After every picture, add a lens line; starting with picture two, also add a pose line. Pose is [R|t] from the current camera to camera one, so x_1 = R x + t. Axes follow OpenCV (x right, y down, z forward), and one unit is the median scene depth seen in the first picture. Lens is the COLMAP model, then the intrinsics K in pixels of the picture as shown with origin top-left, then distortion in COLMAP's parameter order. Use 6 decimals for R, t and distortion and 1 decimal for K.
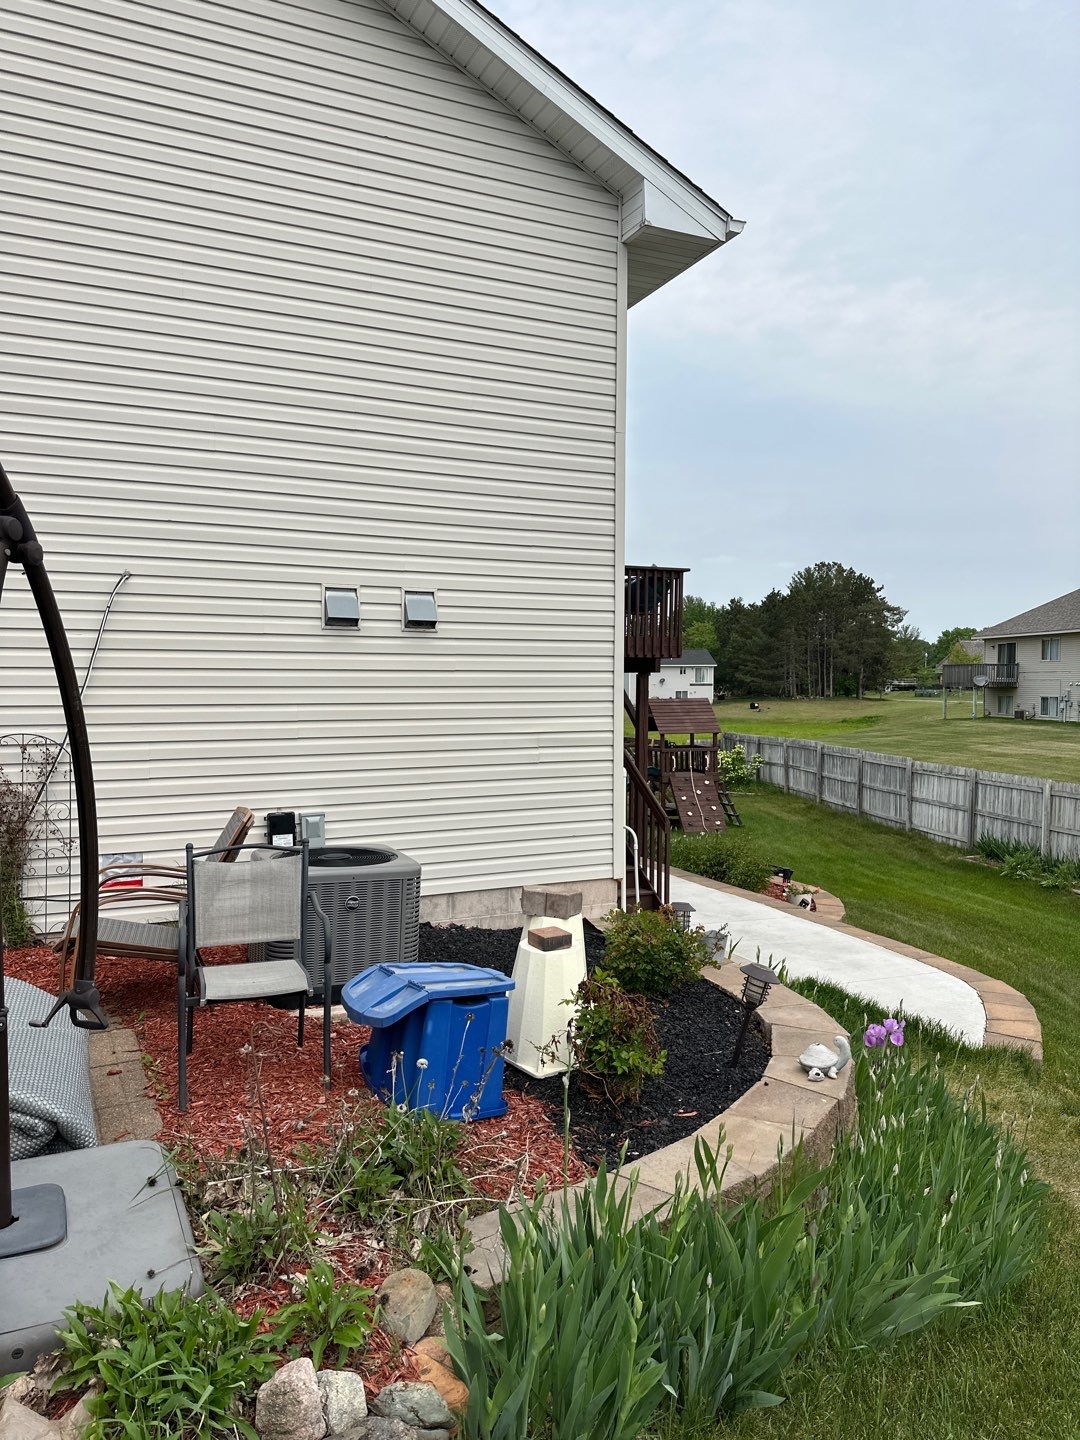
lens RADIAL K [[994.7, 0, 540.0], [0, 994.7, 720.0], [0, 0, 1]] dist [0.137743, -0.283373]
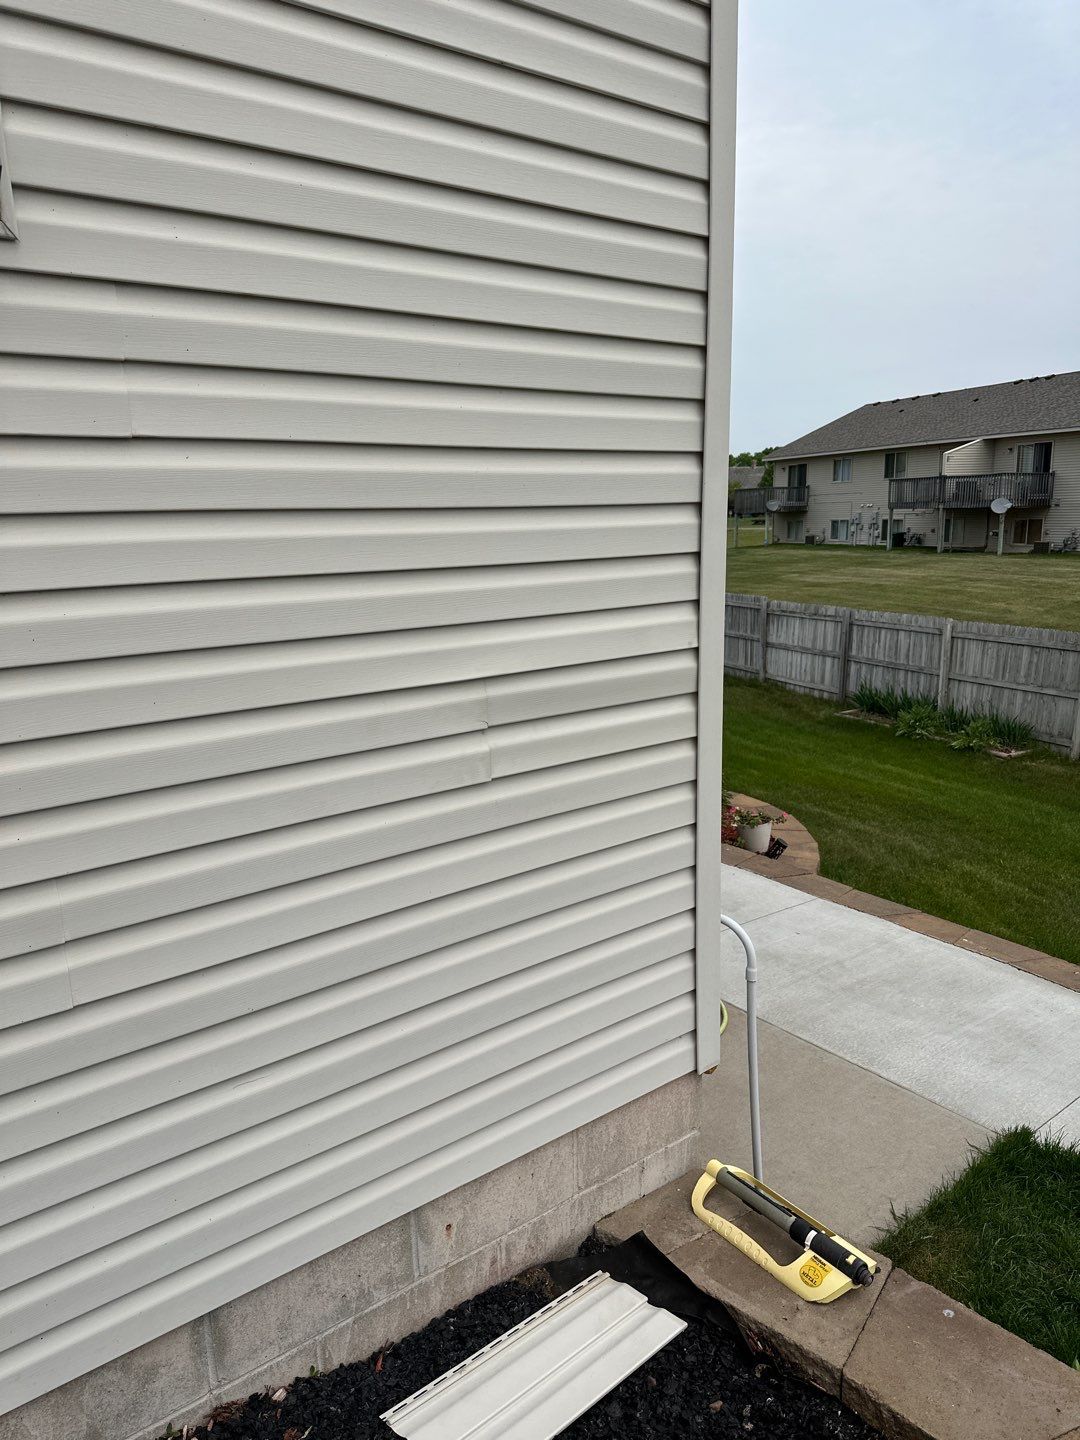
lens RADIAL K [[994.7, 0, 540.0], [0, 994.7, 720.0], [0, 0, 1]] dist [0.137743, -0.283373]
pose [[0.972941, -0.070265, 0.220112, -0.014980], [0.033816, 0.985684, 0.165179, -0.006792], [-0.228567, -0.153266, 0.961388, 0.221942]]
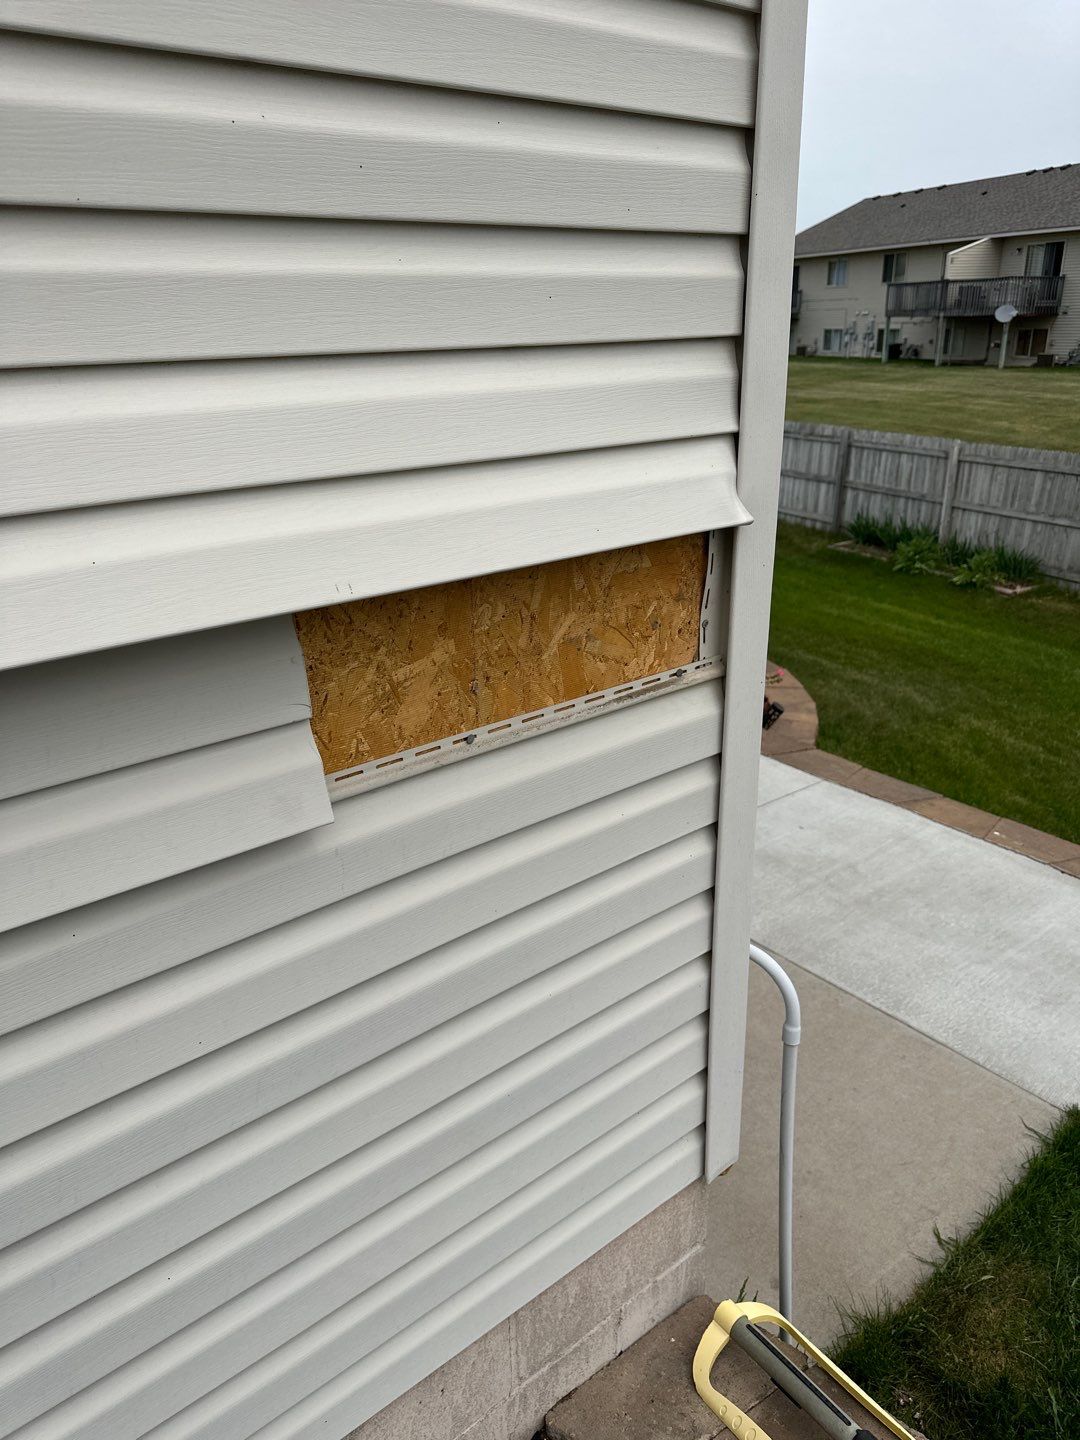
lens RADIAL K [[1017.7, 0, 533.5], [0, 1017.7, 711.3], [0, 0, 1]] dist [0.035616, -0.069927]
pose [[0.968233, -0.112593, 0.223264, -0.001197], [0.036058, 0.946423, 0.320910, -0.005321], [-0.247435, -0.302665, 0.920418, 0.263581]]
